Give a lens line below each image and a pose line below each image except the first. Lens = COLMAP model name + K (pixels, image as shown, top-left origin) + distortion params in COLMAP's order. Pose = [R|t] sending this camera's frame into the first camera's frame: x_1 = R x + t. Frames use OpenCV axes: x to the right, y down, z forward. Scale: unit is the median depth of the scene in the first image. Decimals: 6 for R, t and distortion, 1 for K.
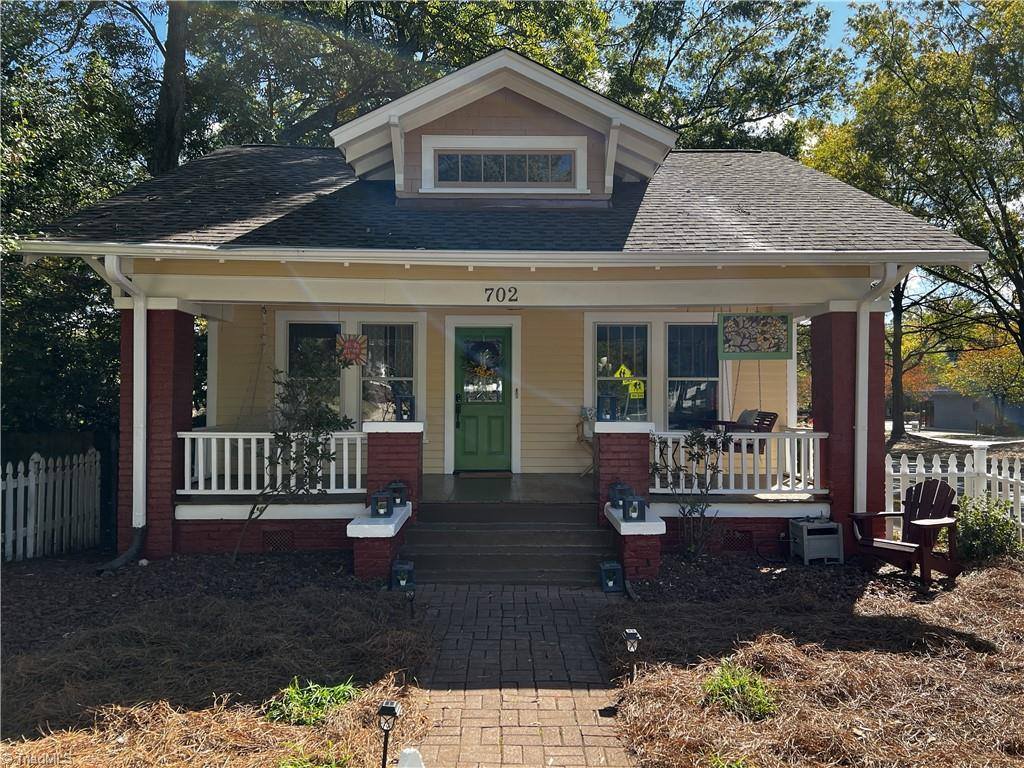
lens RADIAL K [[772.4, 0, 512.3], [0, 772.4, 383.6], [0, 0, 1]] dist [0.026555, -0.003203]
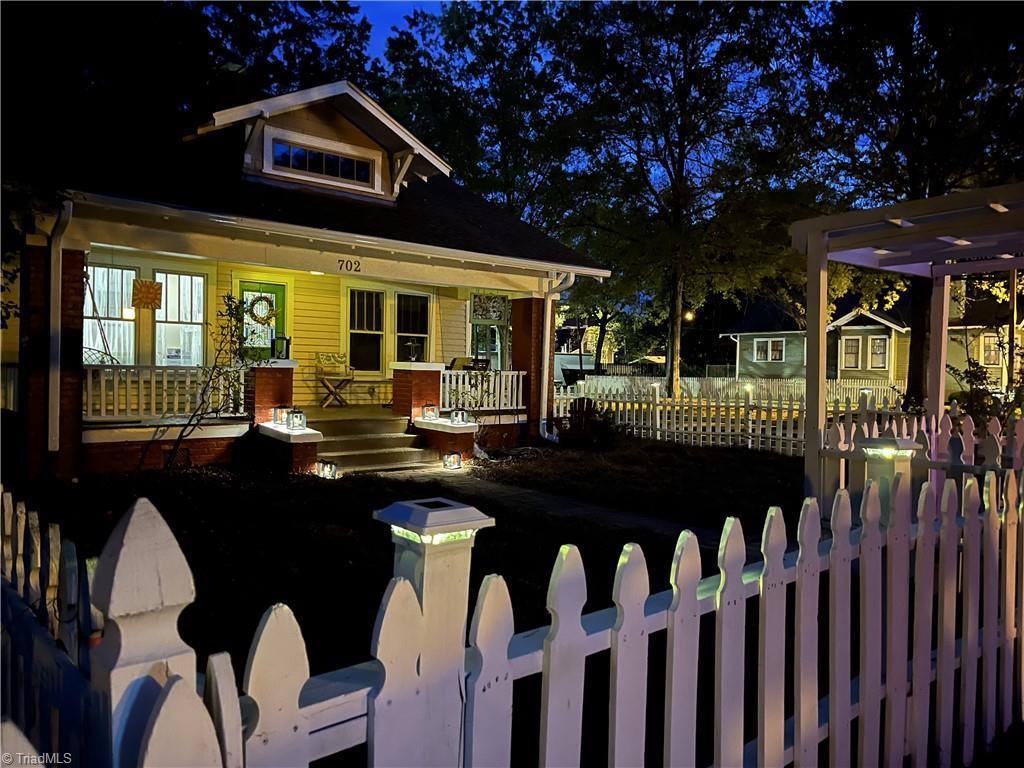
lens RADIAL K [[776.9, 0, 511.8], [0, 776.9, 382.4], [0, 0, 1]] dist [-0.005830, 0.000922]
pose [[0.766017, 0.001421, 0.642819, -0.635419], [-0.037114, 0.998427, 0.042020, 0.018900], [-0.641748, -0.056046, 0.764865, -0.214488]]
